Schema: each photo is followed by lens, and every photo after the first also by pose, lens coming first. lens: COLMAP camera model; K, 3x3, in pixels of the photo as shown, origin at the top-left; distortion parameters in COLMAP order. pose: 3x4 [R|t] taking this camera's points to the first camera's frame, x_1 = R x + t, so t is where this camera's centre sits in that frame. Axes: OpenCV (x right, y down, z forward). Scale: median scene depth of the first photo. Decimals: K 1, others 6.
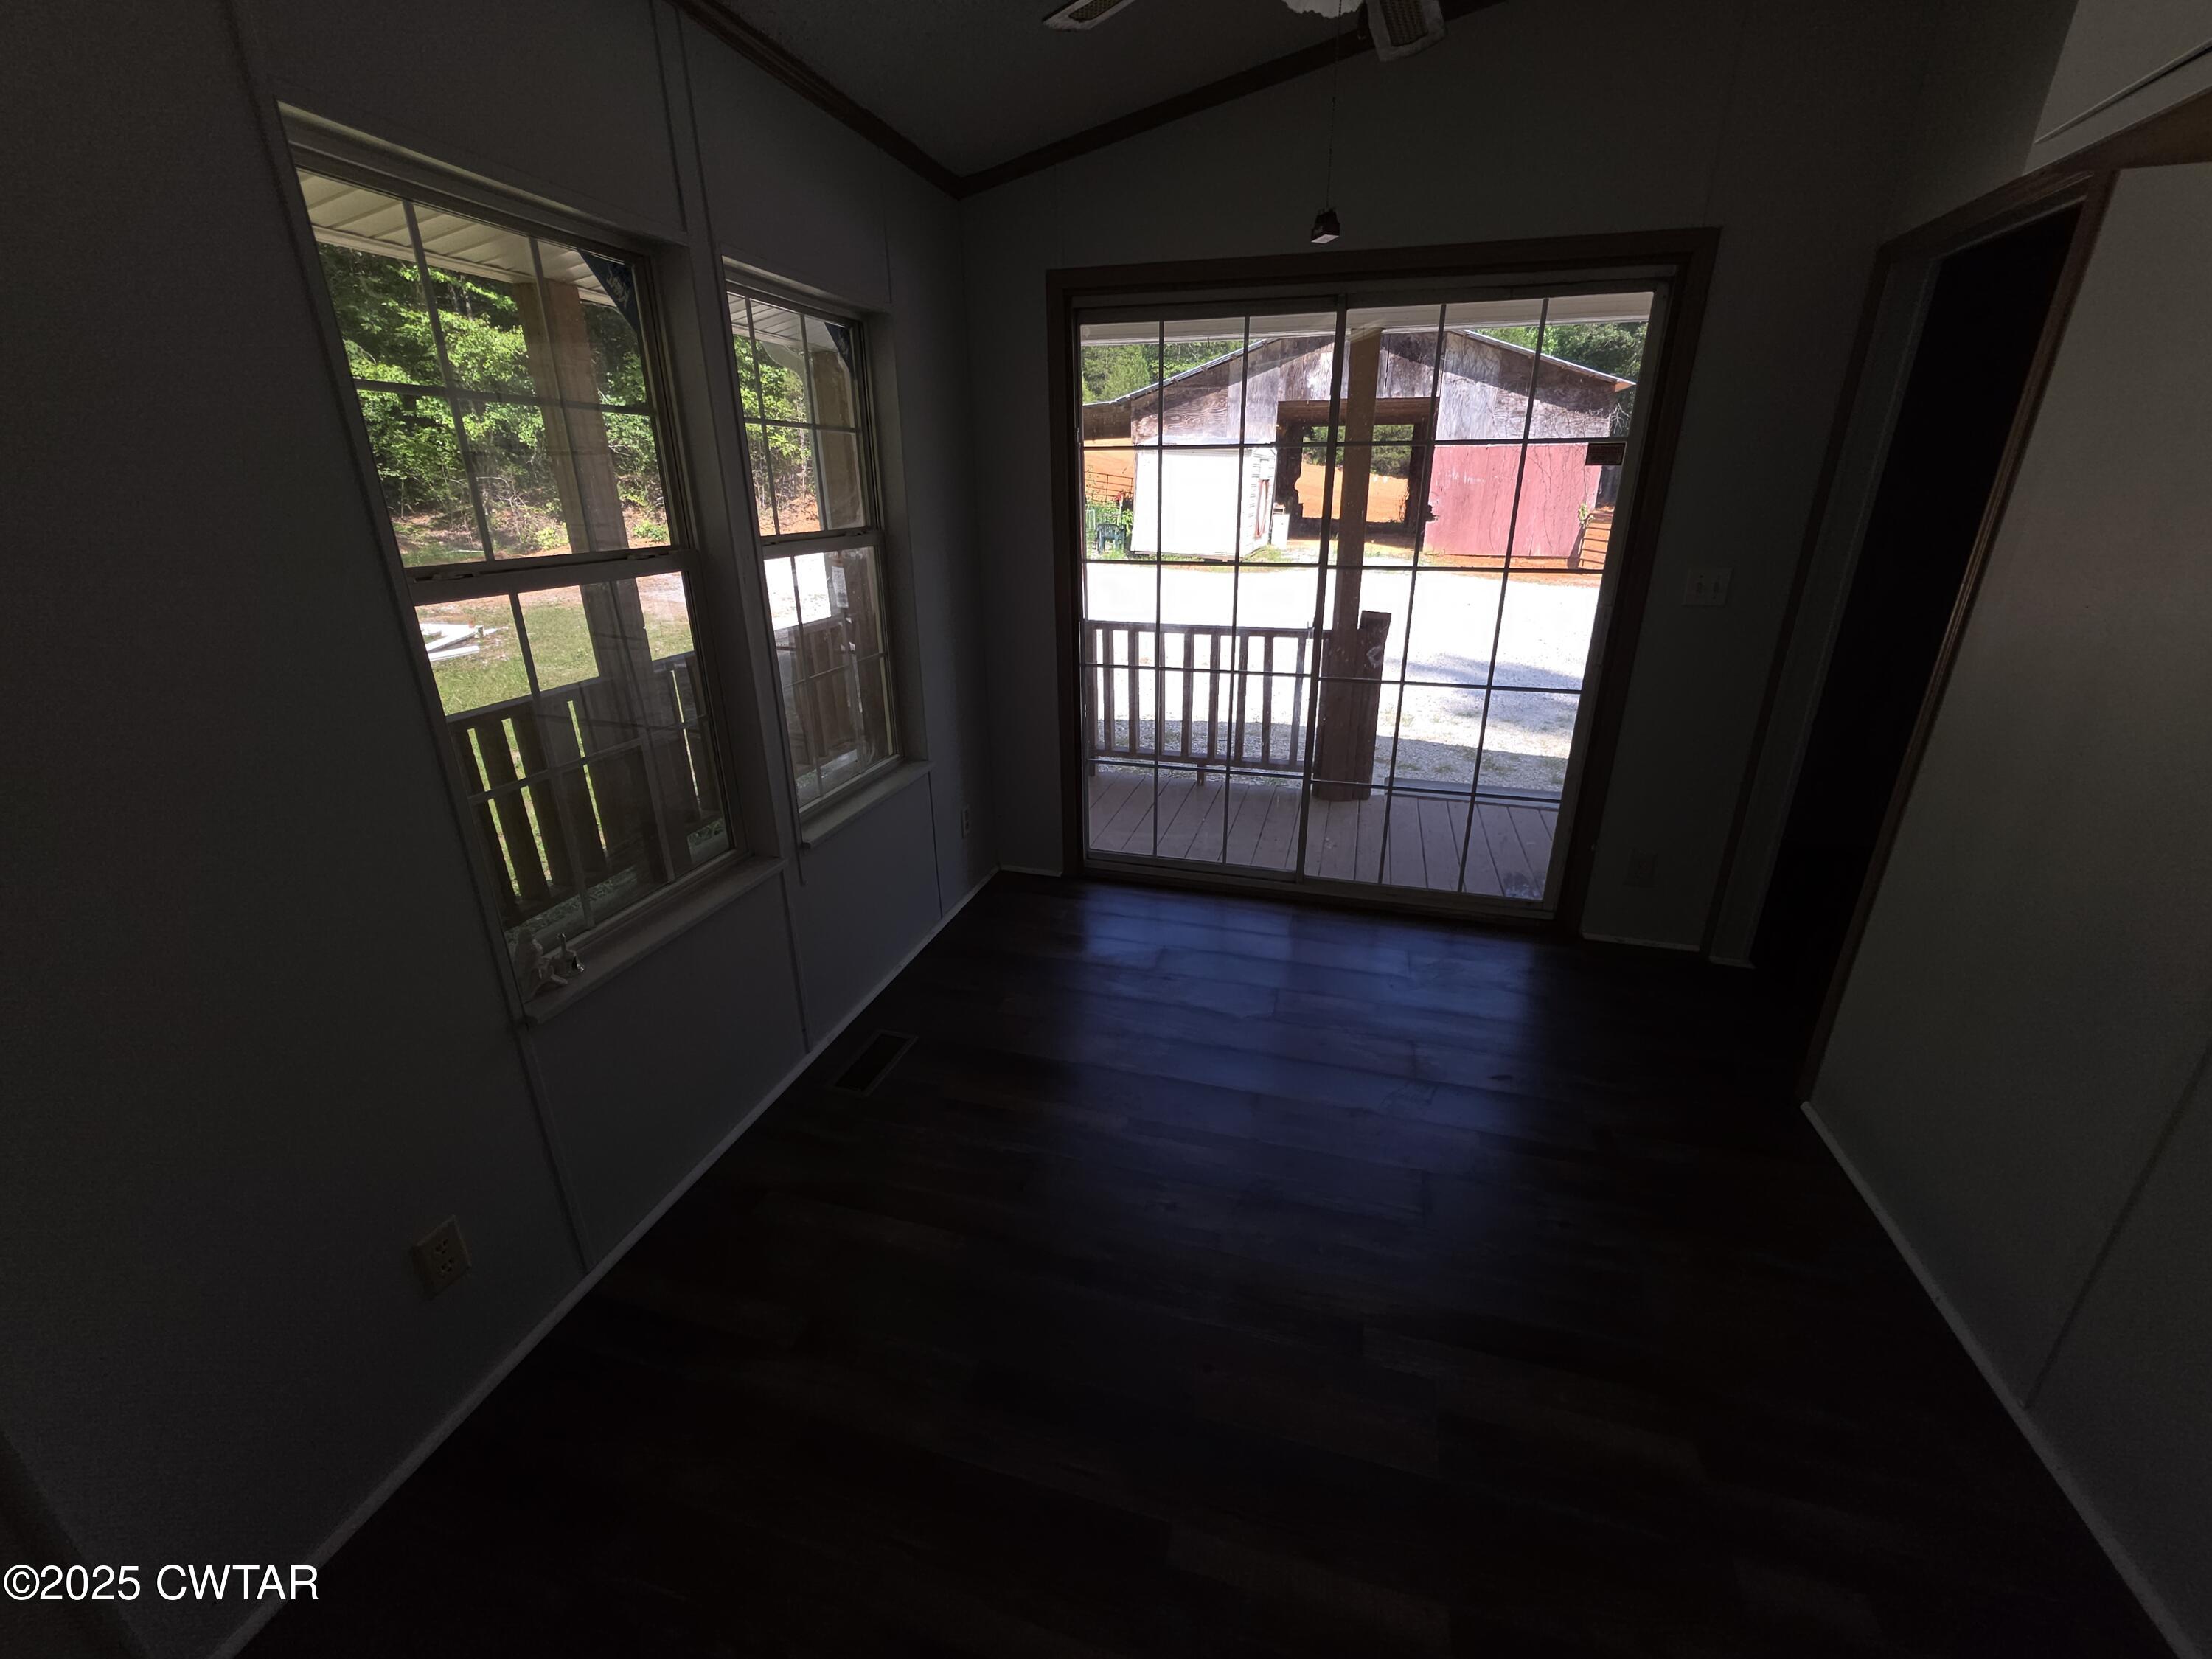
lens RADIAL K [[895.2, 0, 1122.2], [0, 895.2, 814.8], [0, 0, 1]] dist [0.004849, 0.000219]
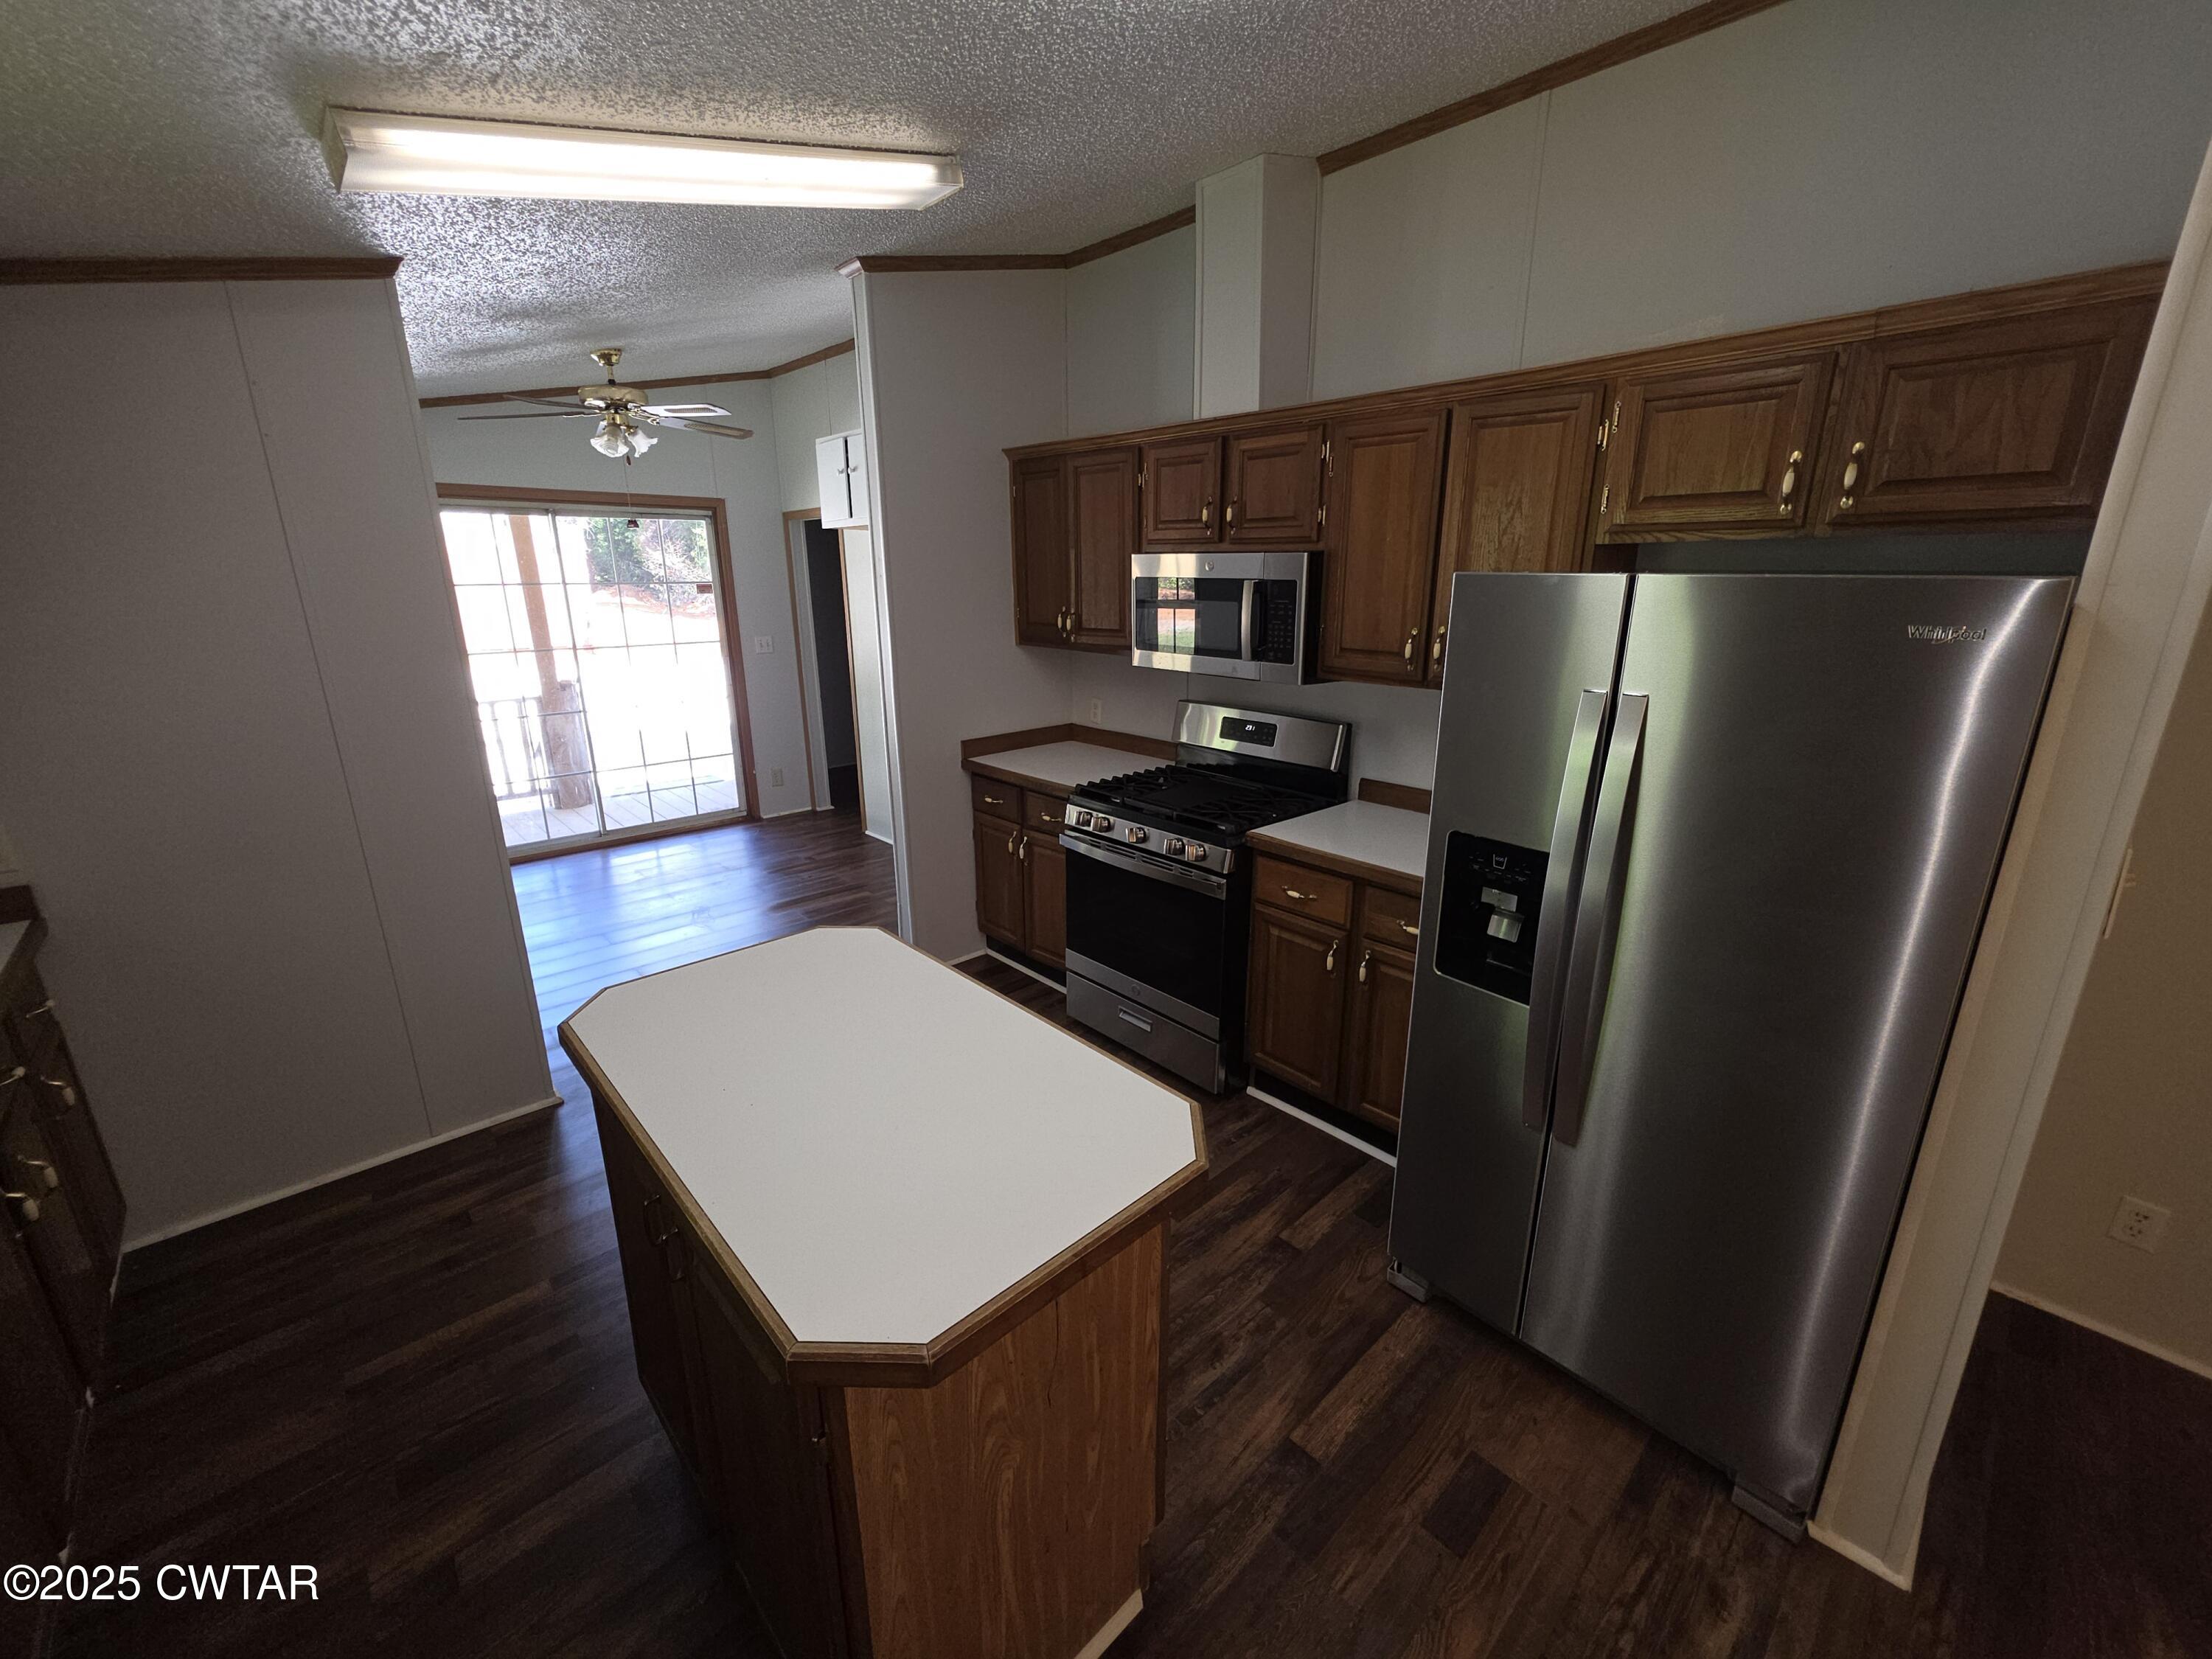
lens RADIAL K [[895.2, 0, 1098.0], [0, 895.2, 826.5], [0, 0, 1]] dist [0.004849, 0.000219]
pose [[0.540650, -0.230141, 0.809155, -0.752129], [0.301701, 0.950912, 0.068873, 0.254814], [-0.785286, 0.206887, 0.583545, -0.806121]]
